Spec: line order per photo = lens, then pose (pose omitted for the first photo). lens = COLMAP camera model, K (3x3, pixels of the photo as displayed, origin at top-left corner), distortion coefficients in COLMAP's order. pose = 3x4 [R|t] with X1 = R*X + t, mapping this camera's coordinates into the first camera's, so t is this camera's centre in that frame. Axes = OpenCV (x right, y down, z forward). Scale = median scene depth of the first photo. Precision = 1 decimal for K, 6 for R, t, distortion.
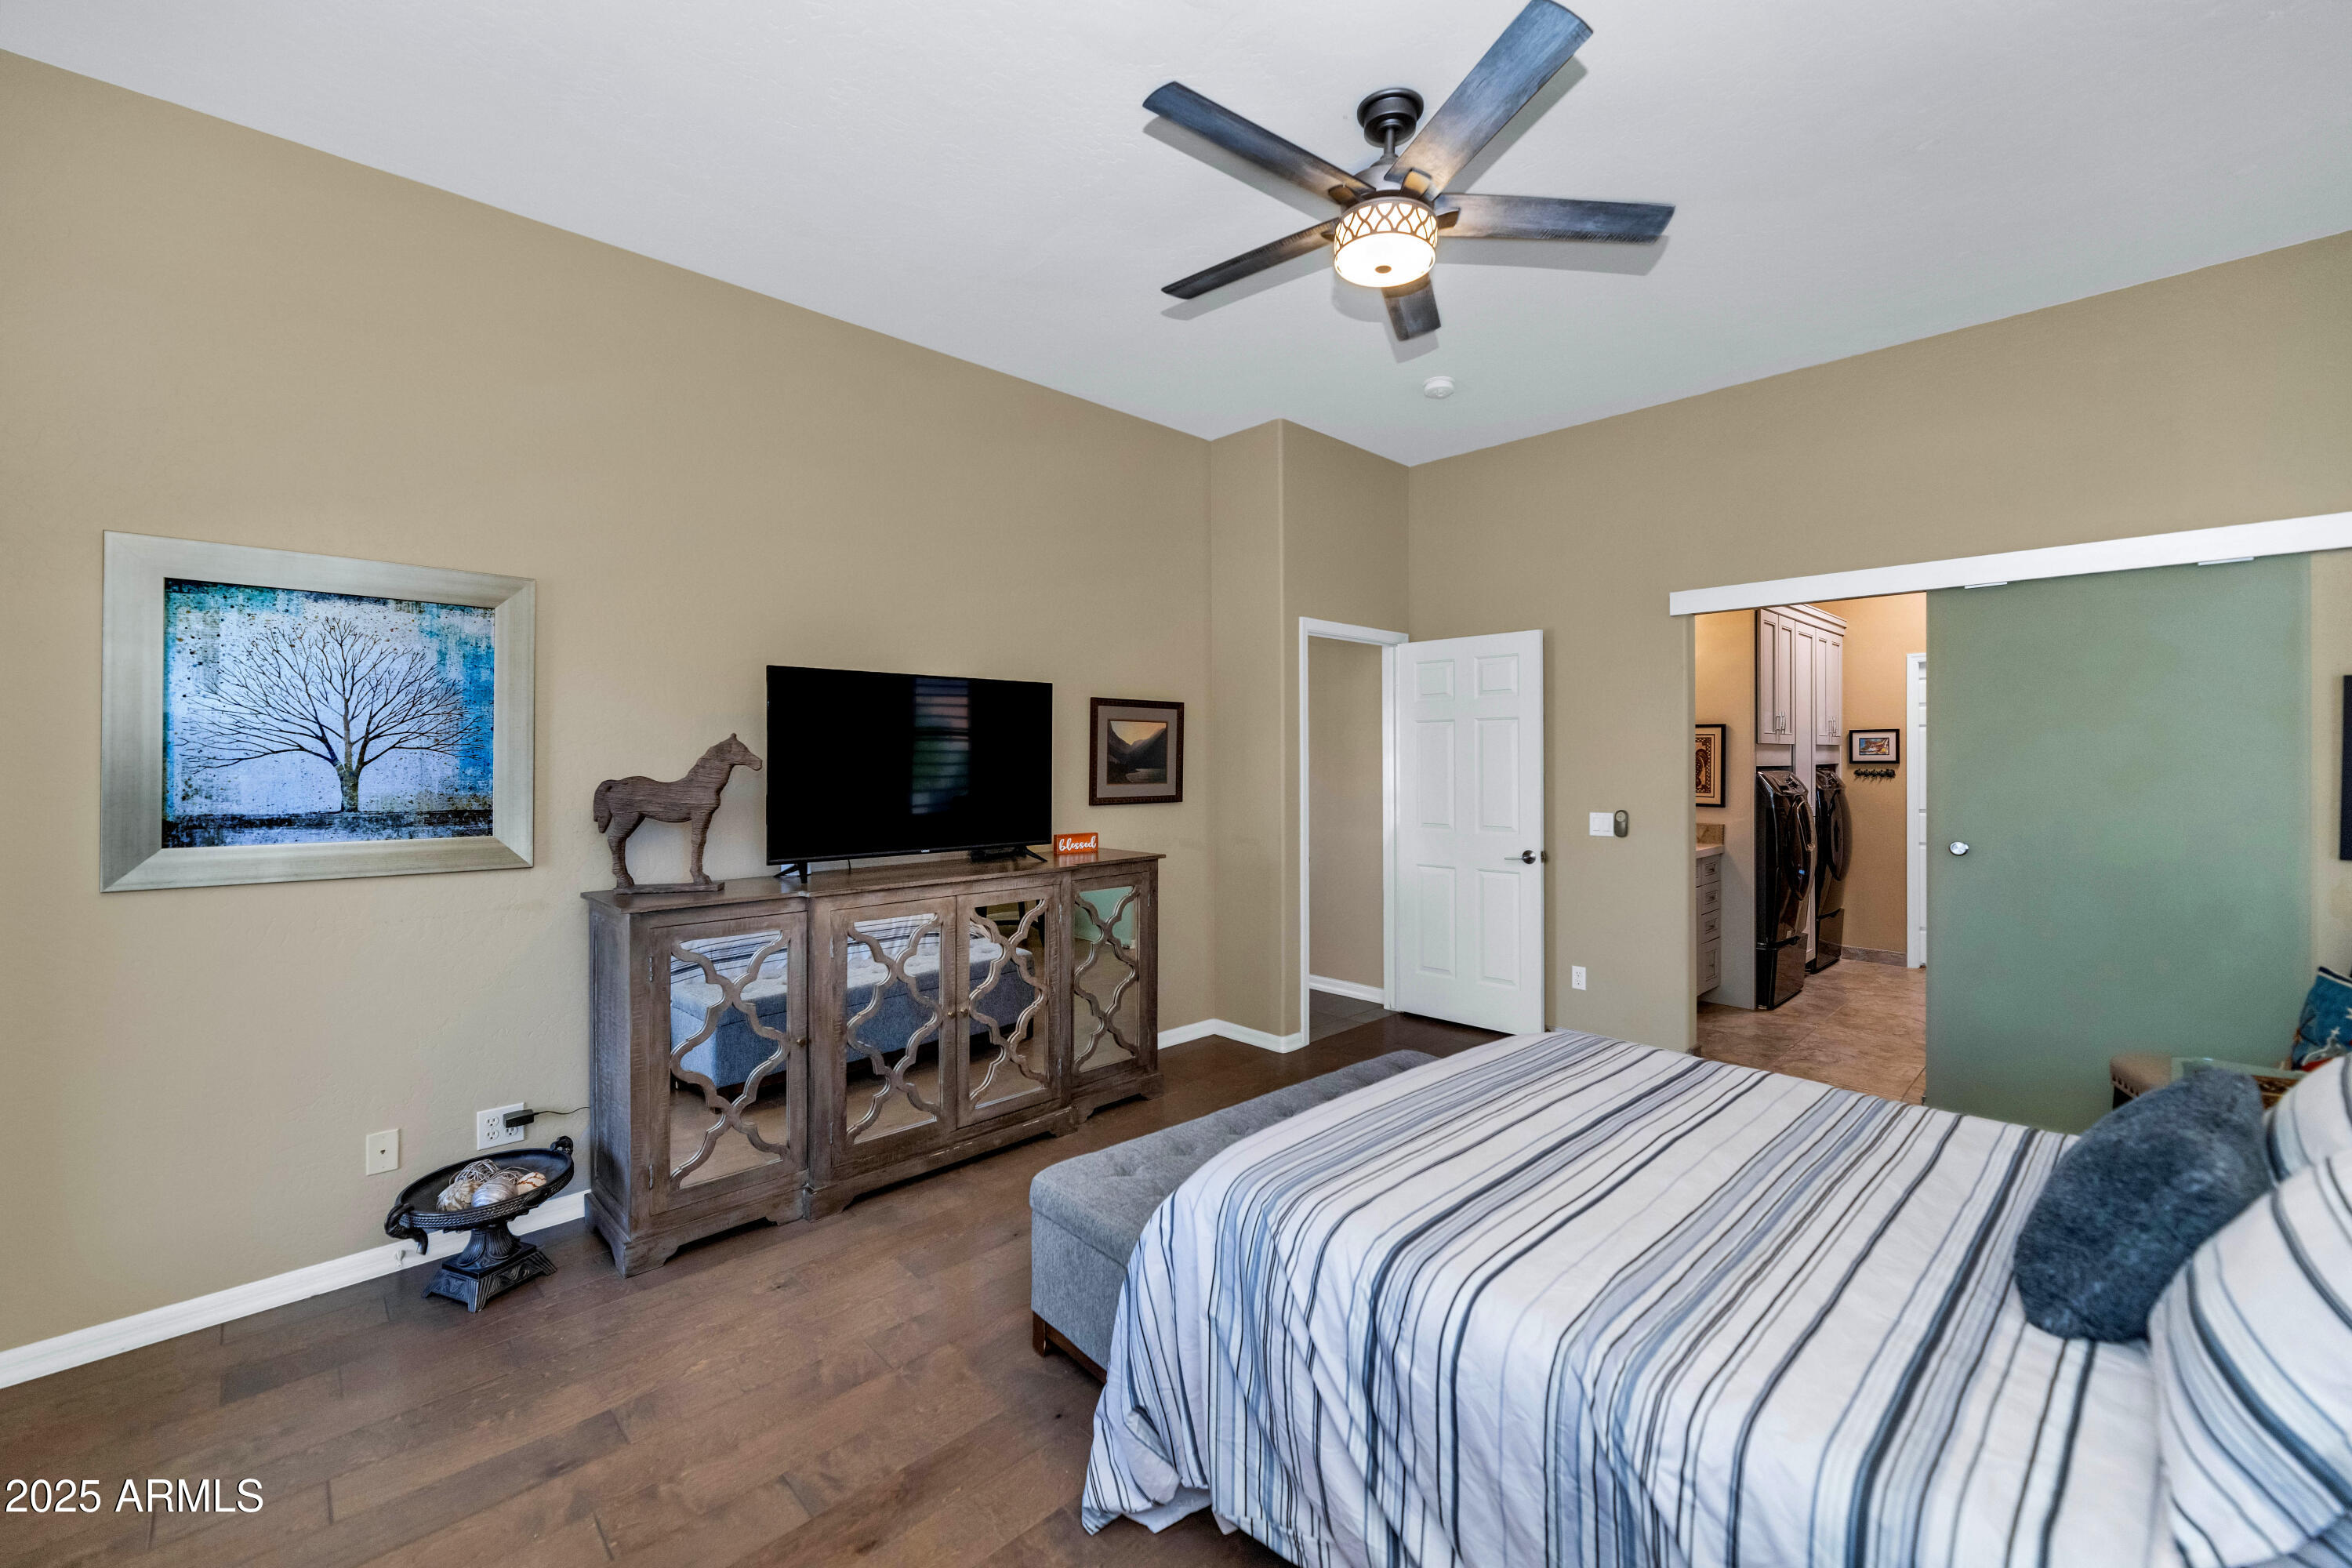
lens RADIAL K [[967.2, 0, 1177.2], [0, 967.2, 767.6], [0, 0, 1]] dist [-0.001880, -0.000068]
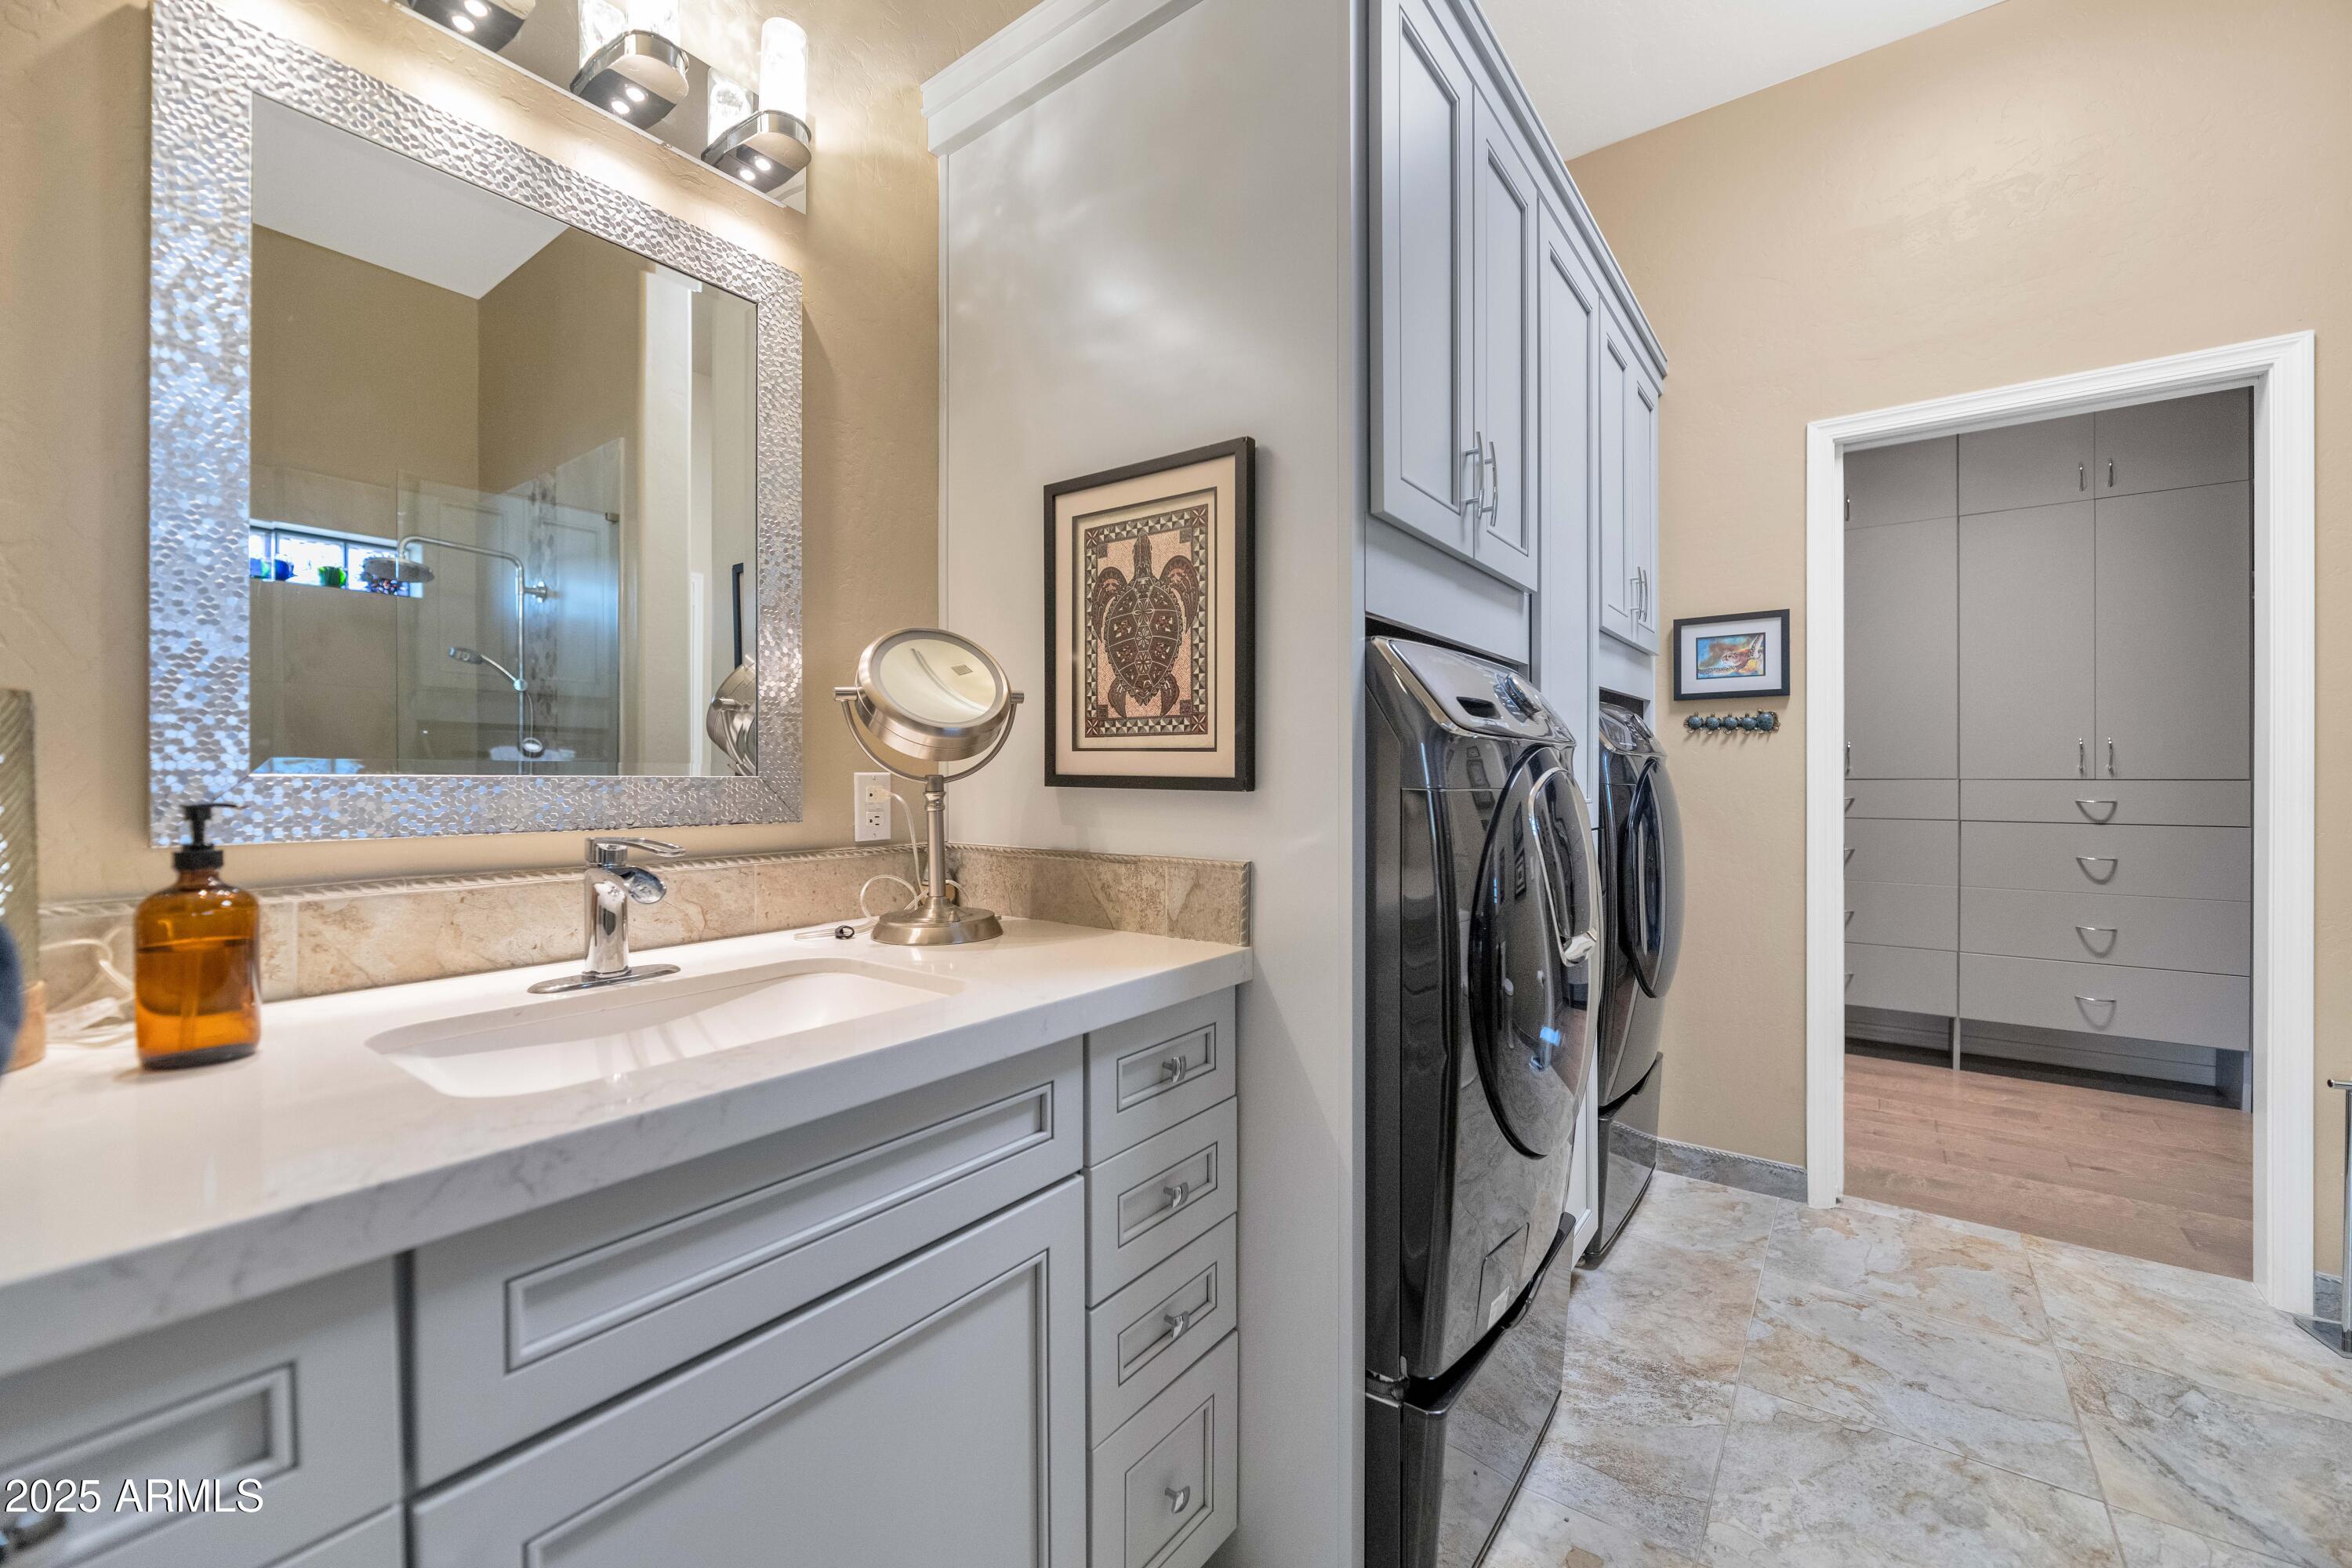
lens RADIAL K [[967.0, 0, 1174.5], [0, 967.0, 786.4], [0, 0, 1]] dist [0.001578, 0.000046]
pose [[0.985671, 0.000478, 0.168679, 0.425830], [-0.000128, 0.999998, -0.002087, 0.034157], [-0.168680, 0.002035, 0.985669, 0.643744]]
